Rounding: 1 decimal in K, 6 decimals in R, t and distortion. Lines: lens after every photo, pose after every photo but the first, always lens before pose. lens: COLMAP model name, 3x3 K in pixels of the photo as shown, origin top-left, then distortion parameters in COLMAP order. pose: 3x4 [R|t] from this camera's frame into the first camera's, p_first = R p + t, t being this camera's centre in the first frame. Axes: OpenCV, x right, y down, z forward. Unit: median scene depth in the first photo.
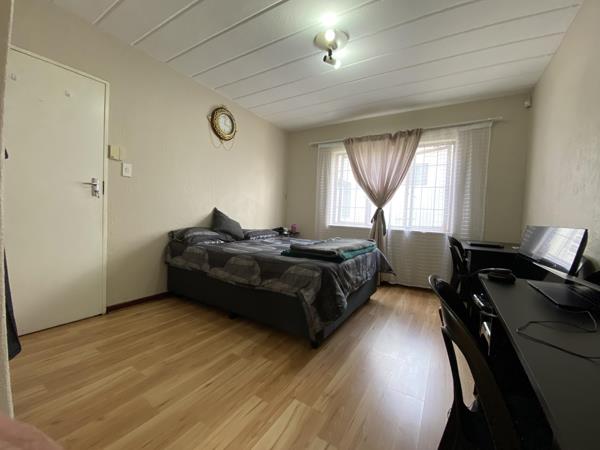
lens RADIAL K [[245.5, 0, 299.0], [0, 245.5, 224.0], [0, 0, 1]] dist [0.001335, -0.003233]
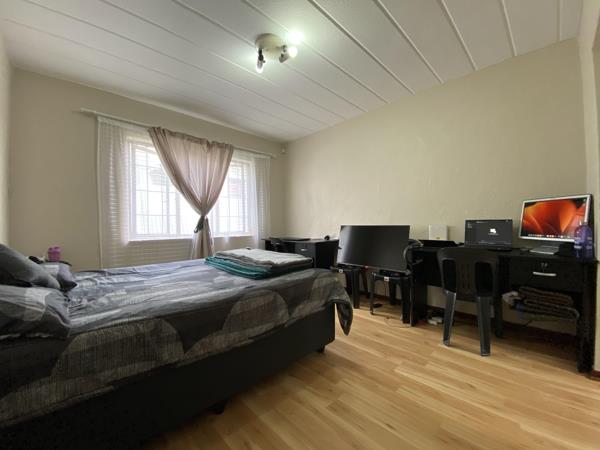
lens RADIAL K [[245.5, 0, 298.8], [0, 245.5, 223.3], [0, 0, 1]] dist [0.001335, -0.003233]
pose [[0.235273, -0.040971, 0.971065, -0.620094], [0.056941, 0.997976, 0.028310, -0.053473], [-0.970260, 0.048633, 0.237130, 0.526636]]
